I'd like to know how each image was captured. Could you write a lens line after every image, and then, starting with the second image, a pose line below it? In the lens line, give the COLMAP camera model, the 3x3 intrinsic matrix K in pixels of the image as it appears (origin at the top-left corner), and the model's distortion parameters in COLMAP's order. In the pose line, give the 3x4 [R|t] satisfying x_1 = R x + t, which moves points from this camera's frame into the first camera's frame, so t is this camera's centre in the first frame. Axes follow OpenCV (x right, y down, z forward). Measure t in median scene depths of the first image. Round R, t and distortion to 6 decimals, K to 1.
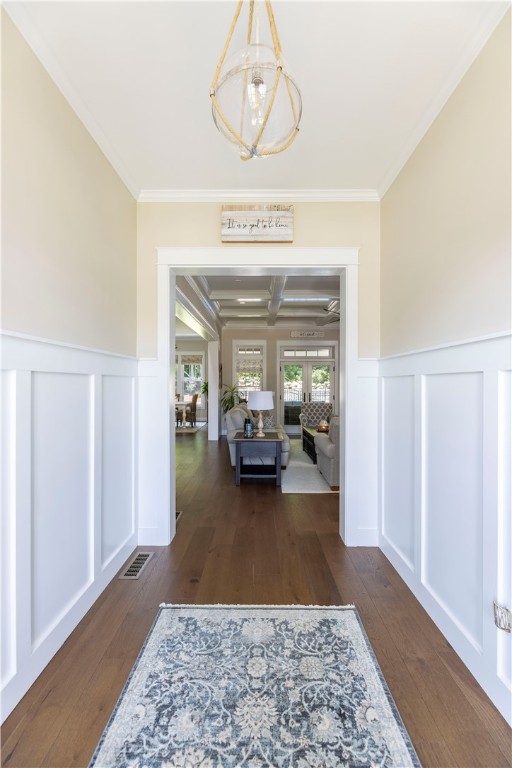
lens RADIAL K [[313.1, 0, 256.0], [0, 313.1, 384.0], [0, 0, 1]] dist [0.000138, 0.000050]
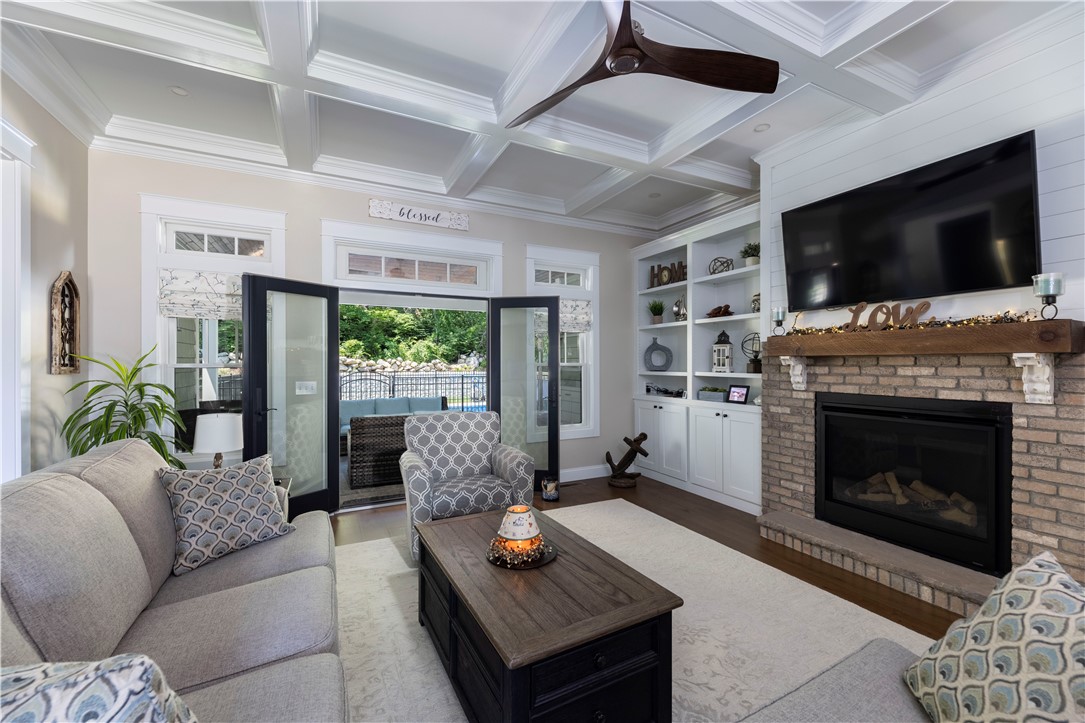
lens RADIAL K [[442.4, 0, 542.5], [0, 442.4, 361.5], [0, 0, 1]] dist [0.000138, 0.000050]
pose [[0.890193, -0.001427, 0.455582, 0.015339], [0.004744, 0.999970, -0.006137, 0.002314], [-0.455560, 0.007625, 0.890173, 0.126488]]
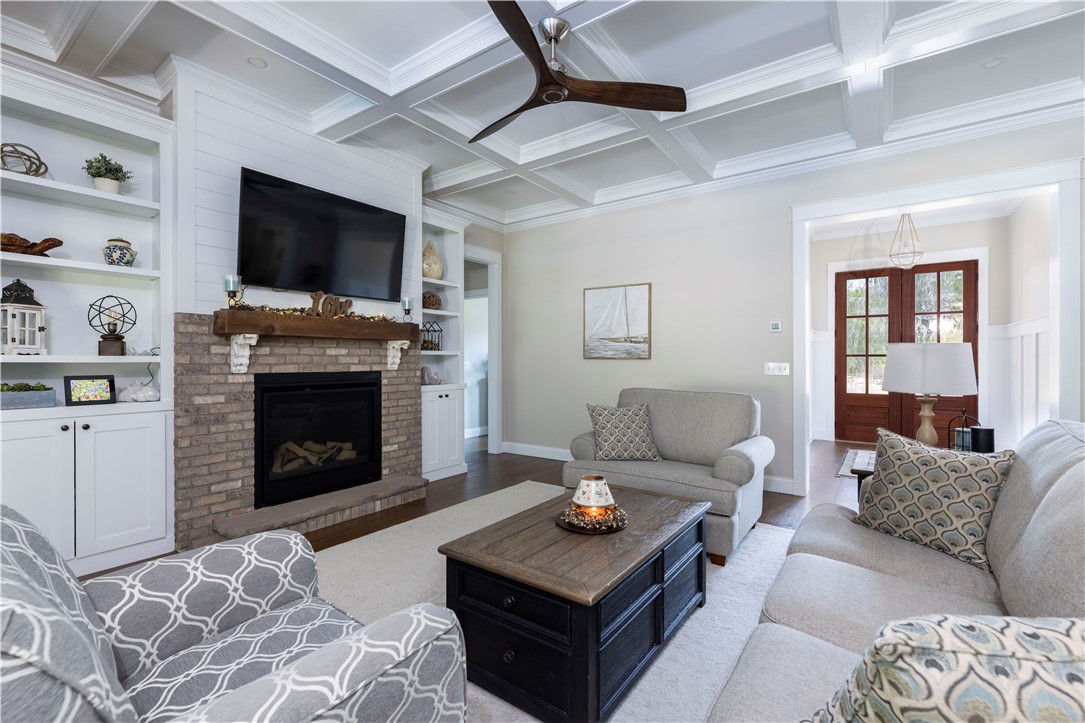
lens RADIAL K [[470.8, 0, 542.5], [0, 470.8, 361.5], [0, 0, 1]] dist [-0.000543, -0.000081]
pose [[-0.819195, -0.004067, 0.573501, 0.009487], [0.001755, 0.999952, 0.009598, 0.005113], [-0.573513, 0.008869, -0.819149, 0.224943]]
